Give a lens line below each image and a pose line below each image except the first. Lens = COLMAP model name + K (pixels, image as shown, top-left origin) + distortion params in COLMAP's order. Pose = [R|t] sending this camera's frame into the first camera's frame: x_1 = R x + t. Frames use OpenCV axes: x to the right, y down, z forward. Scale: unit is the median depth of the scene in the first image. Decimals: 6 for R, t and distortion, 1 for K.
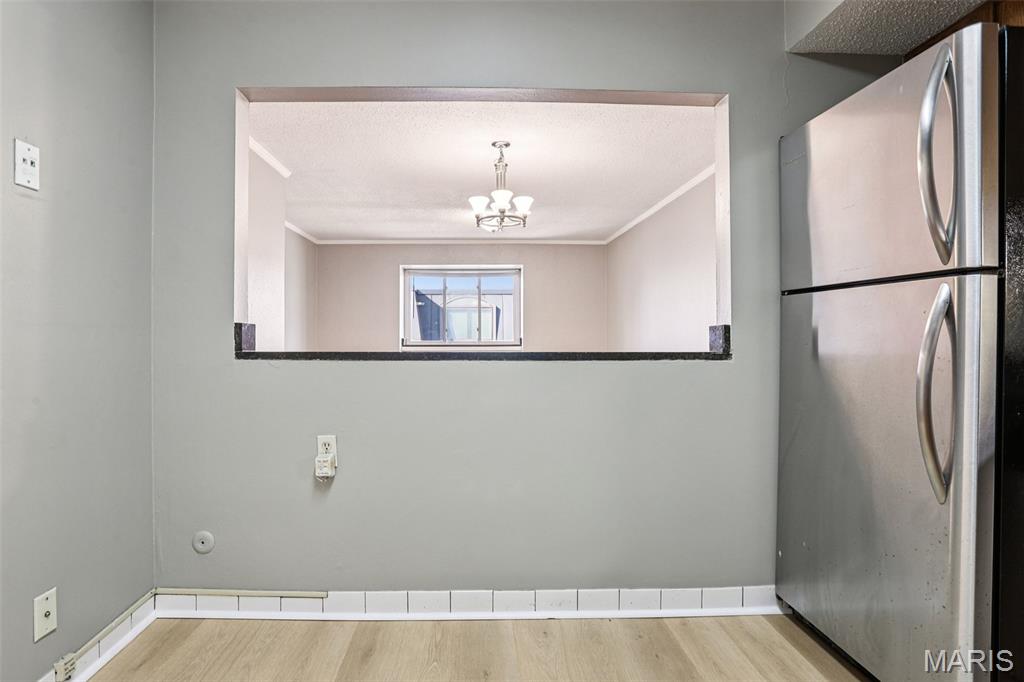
lens RADIAL K [[531.4, 0, 484.1], [0, 531.4, 336.1], [0, 0, 1]] dist [-0.079787, 0.039420]
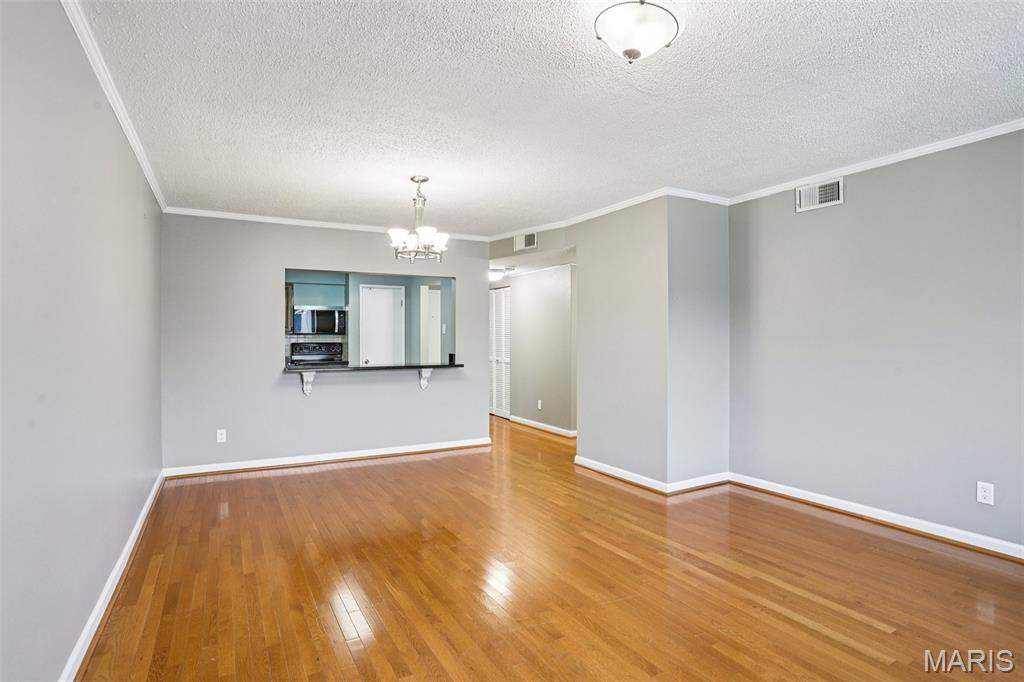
lens RADIAL K [[522.5, 0, 504.1], [0, 522.5, 335.3], [0, 0, 1]] dist [-0.075260, 0.038770]
pose [[-0.885792, -0.002108, -0.464078, 0.701919], [0.000584, 0.999984, -0.005657, -0.114565], [0.464083, -0.005282, -0.885776, 3.896842]]
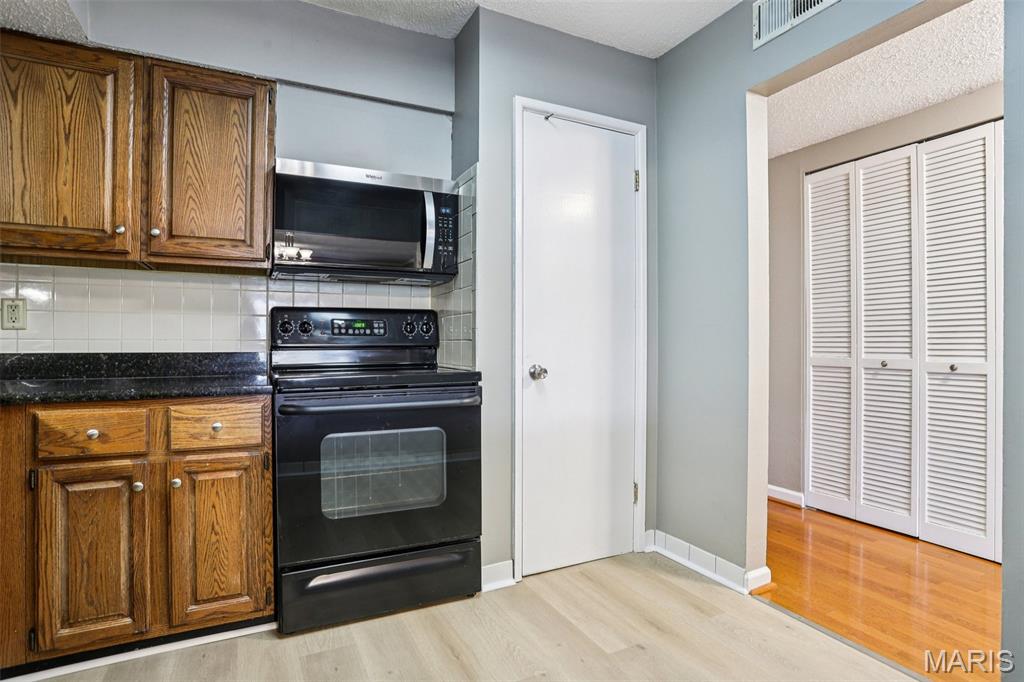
lens RADIAL K [[528.3, 0, 505.3], [0, 528.3, 342.2], [0, 0, 1]] dist [-0.080201, 0.040911]
pose [[-0.905294, 0.000641, -0.424785, 0.313882], [-0.000231, 0.999998, 0.002002, 0.000254], [0.424786, 0.001911, -0.905292, 0.766867]]
